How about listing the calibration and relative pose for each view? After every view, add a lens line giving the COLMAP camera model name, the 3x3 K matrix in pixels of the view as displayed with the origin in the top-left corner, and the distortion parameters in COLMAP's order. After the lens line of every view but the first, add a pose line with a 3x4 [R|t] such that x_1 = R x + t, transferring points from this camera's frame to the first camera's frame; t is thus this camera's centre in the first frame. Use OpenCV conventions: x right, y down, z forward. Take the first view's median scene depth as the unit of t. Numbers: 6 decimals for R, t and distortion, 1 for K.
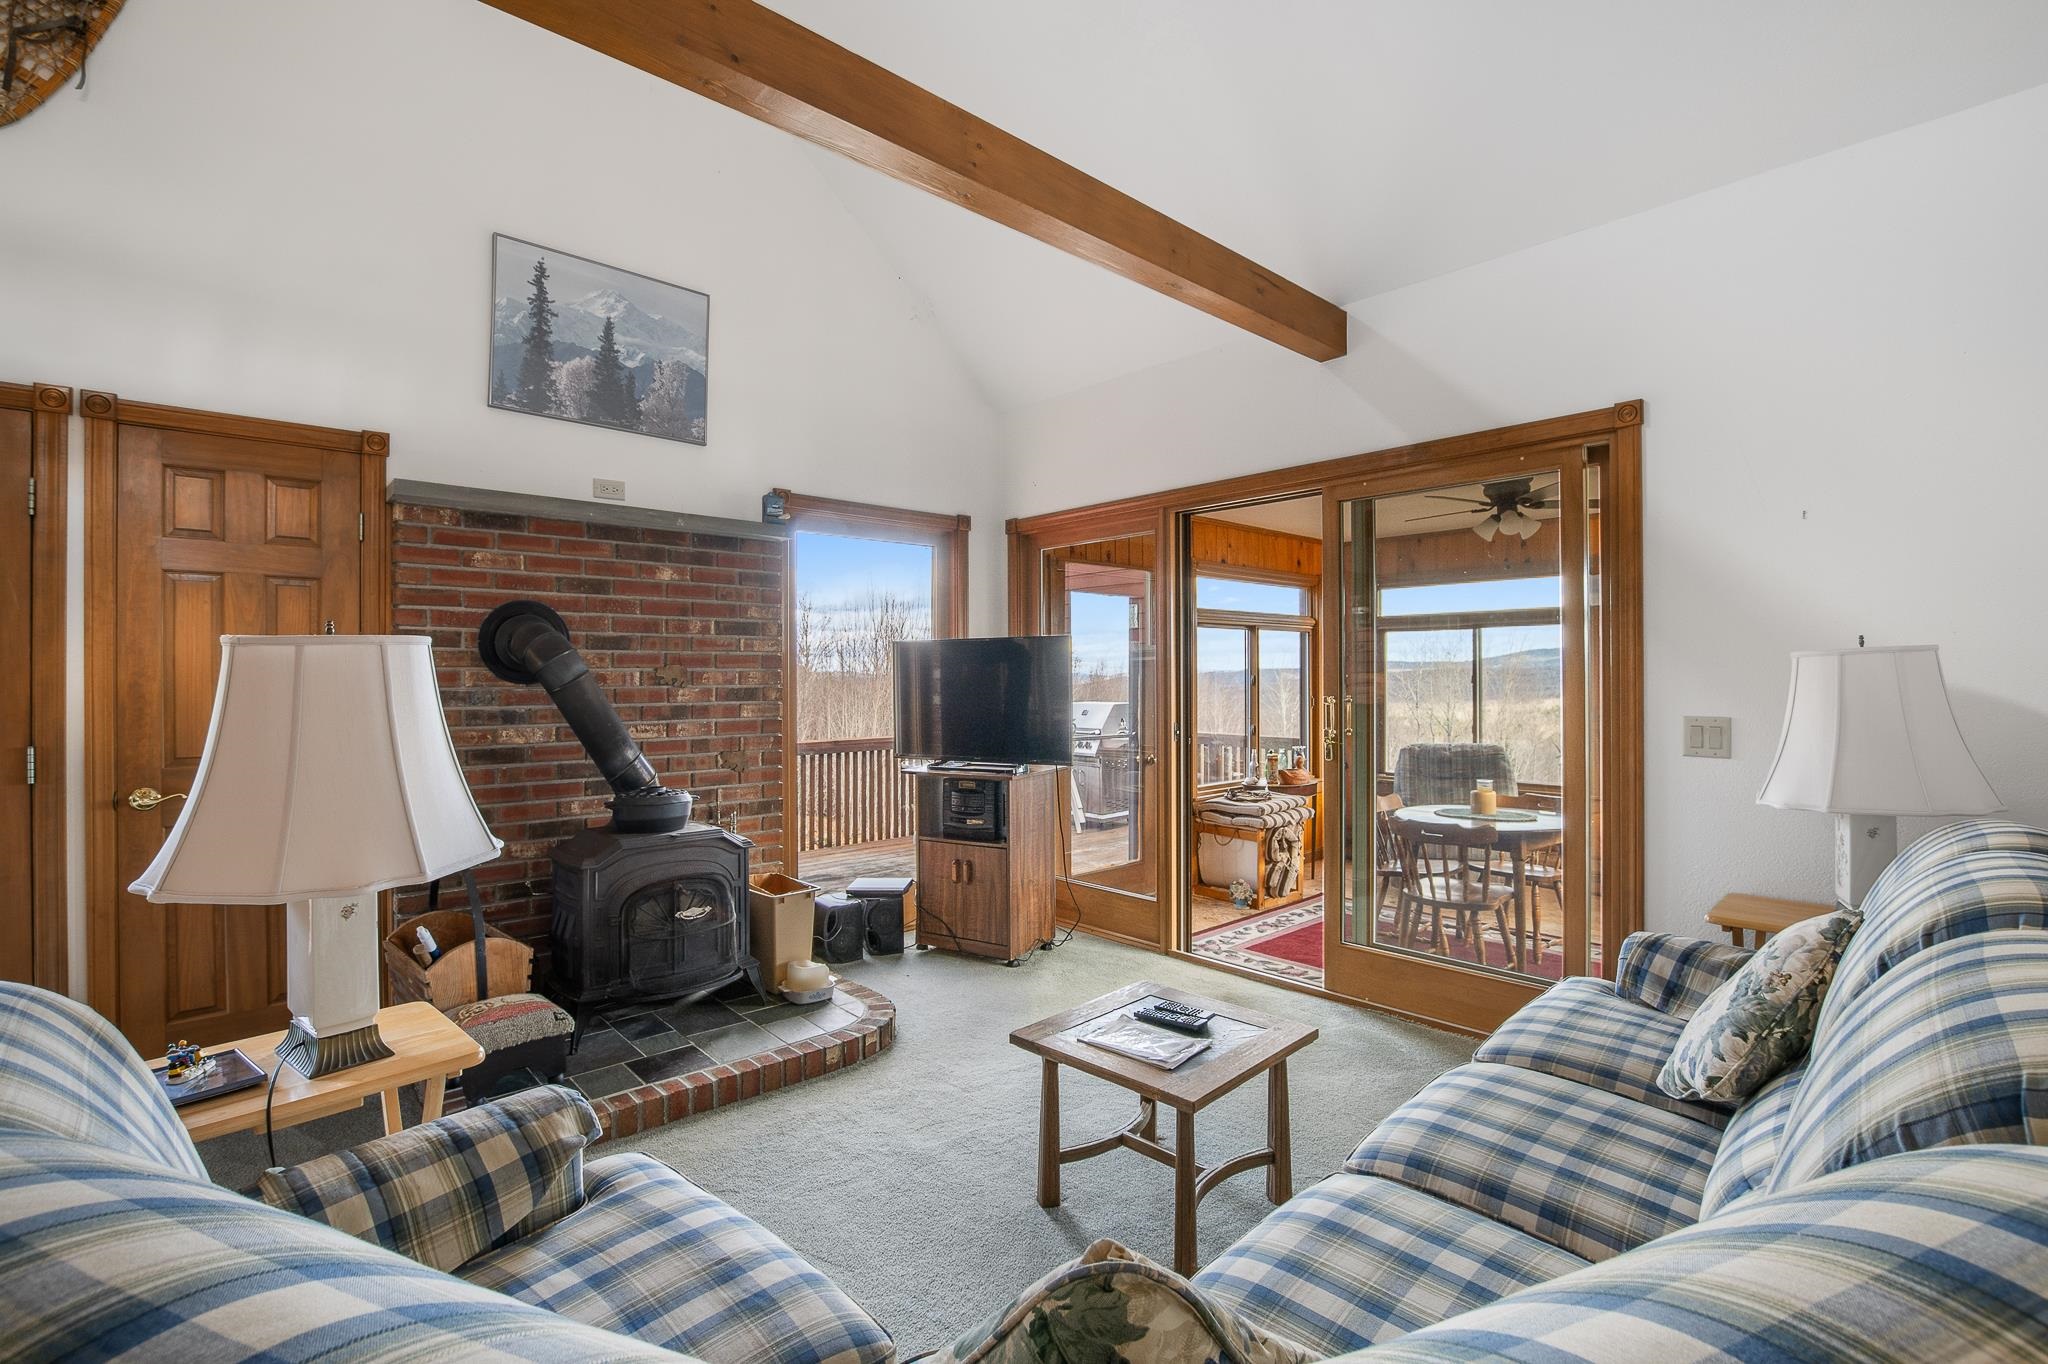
lens RADIAL K [[906.1, 0, 1031.9], [0, 906.1, 683.2], [0, 0, 1]] dist [-0.034224, 0.000071]
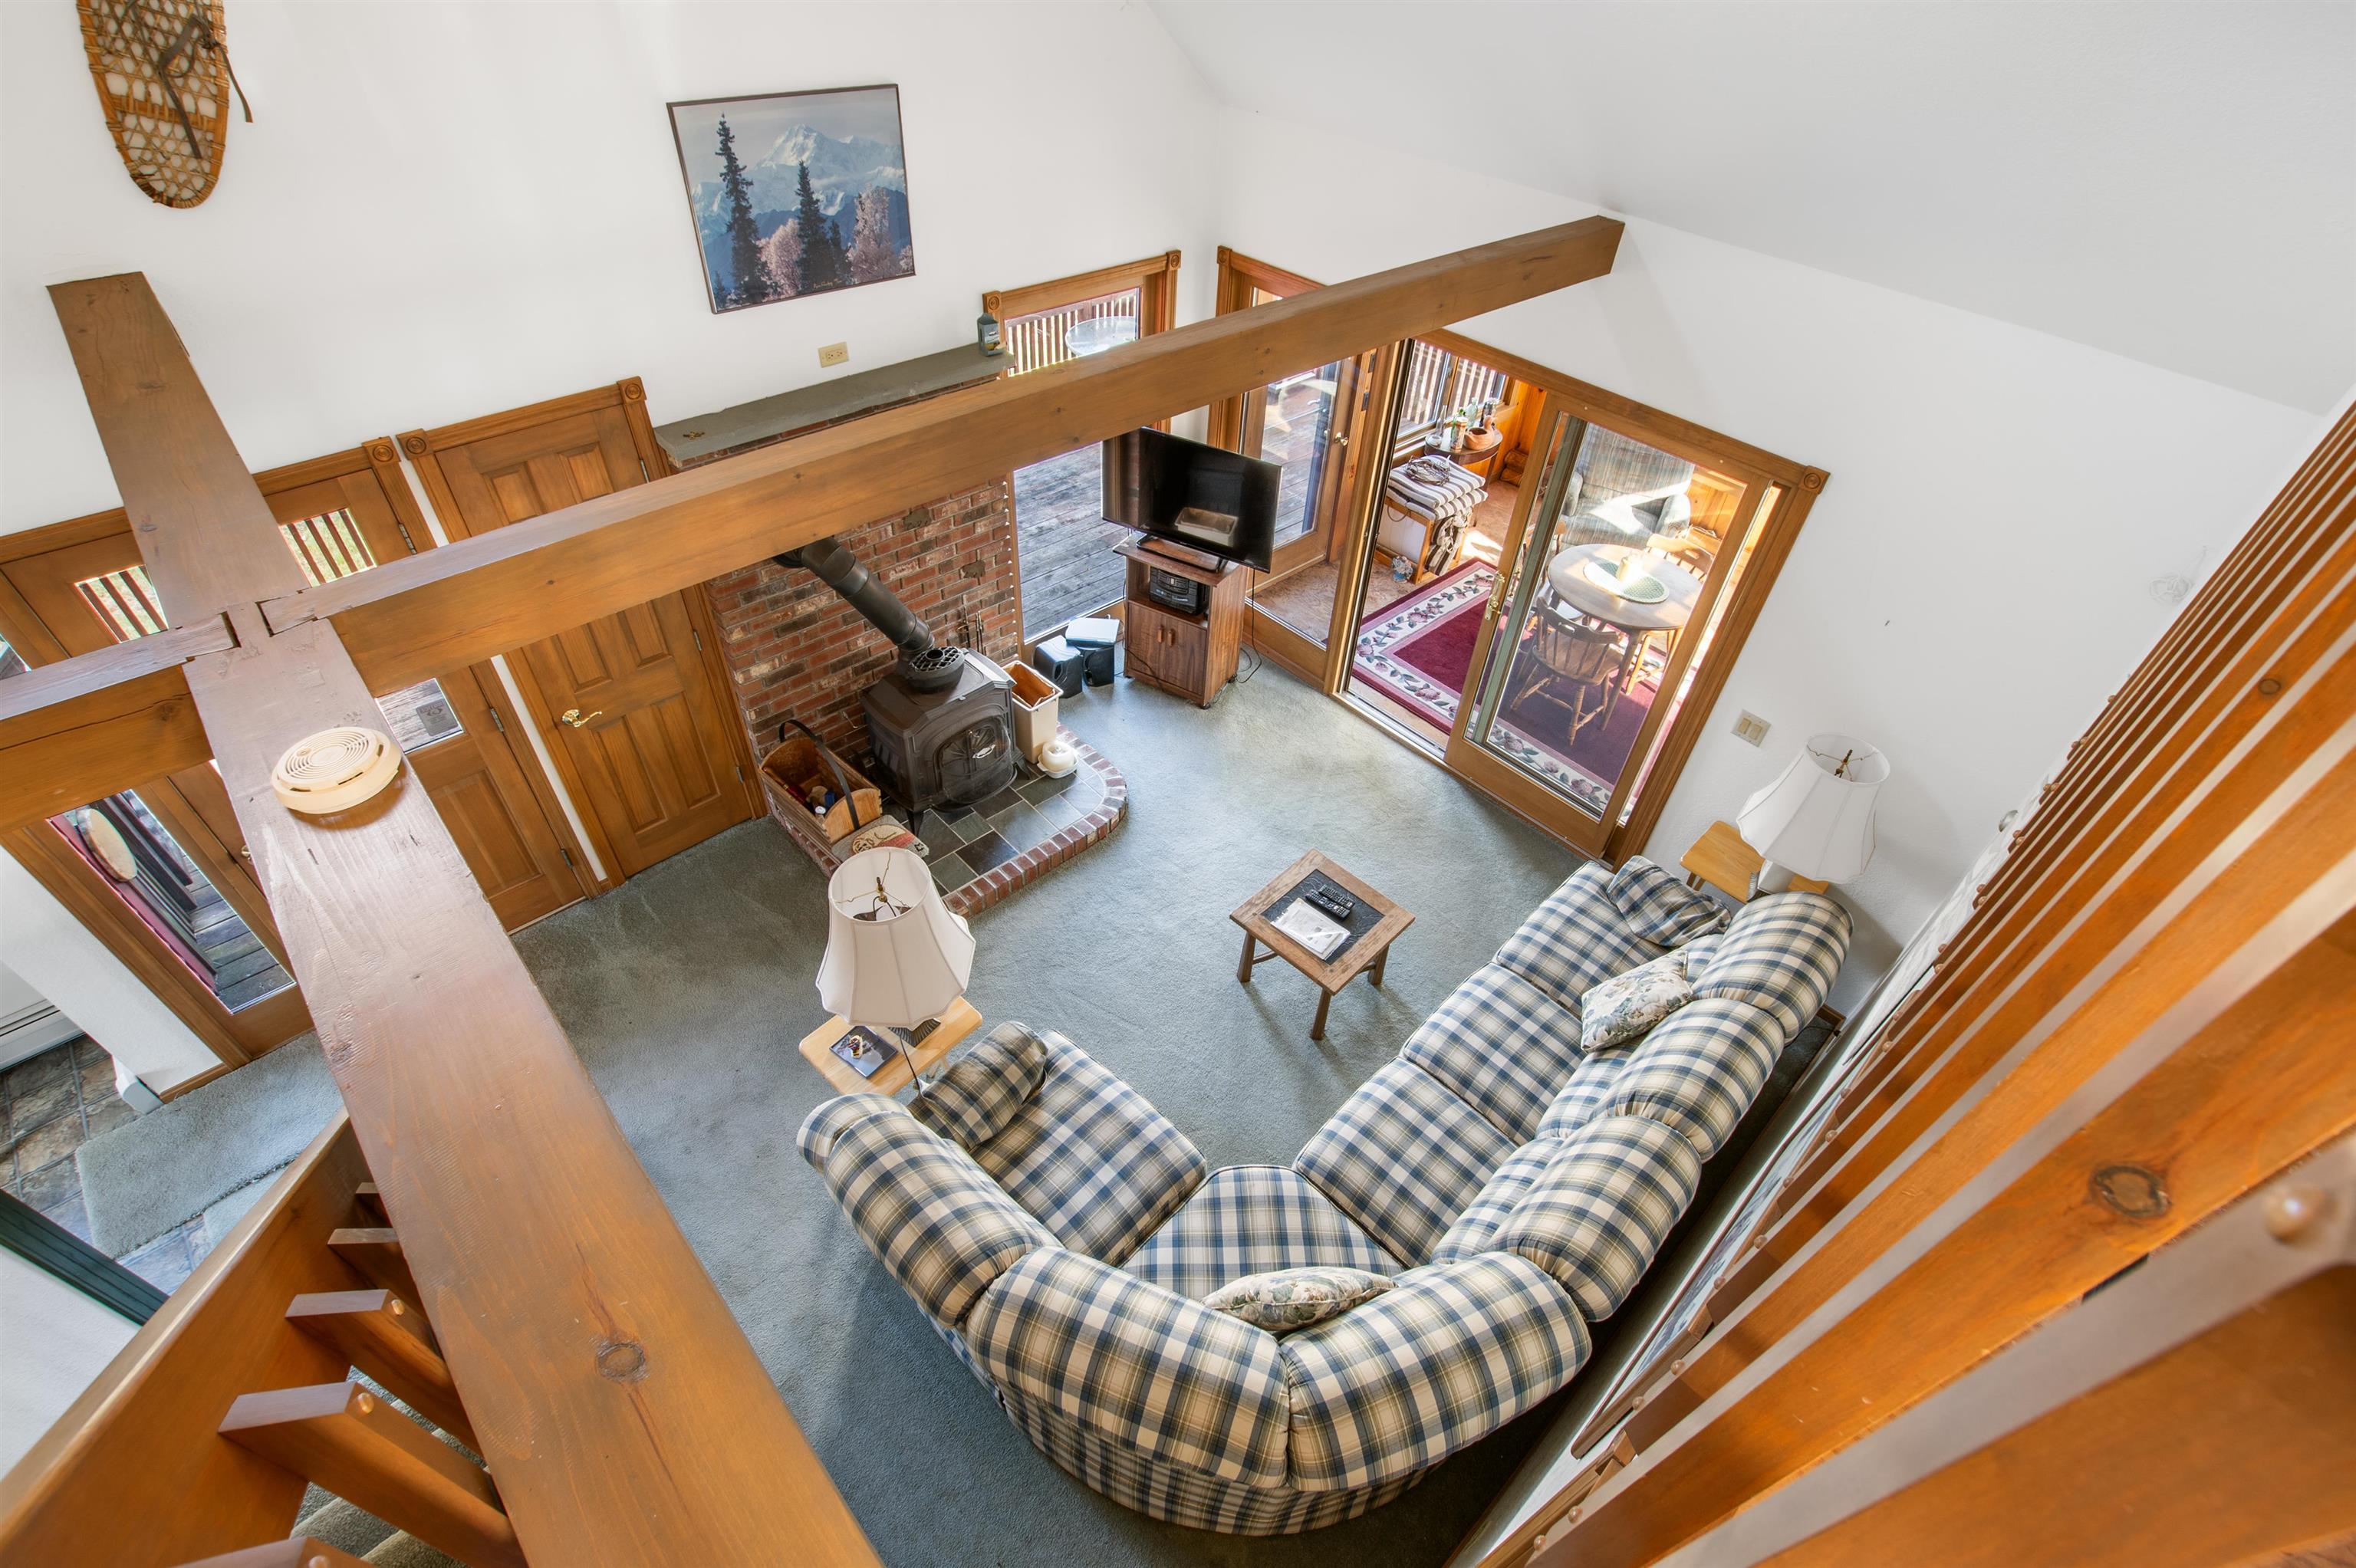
lens RADIAL K [[1069.7, 0, 1178.0], [0, 1069.7, 753.7], [0, 0, 1]] dist [-0.041704, 0.008385]
pose [[0.998560, 0.034846, 0.040786, -0.125464], [-0.053230, 0.737949, 0.672754, -0.685020], [-0.006655, -0.673956, 0.738741, -0.151000]]
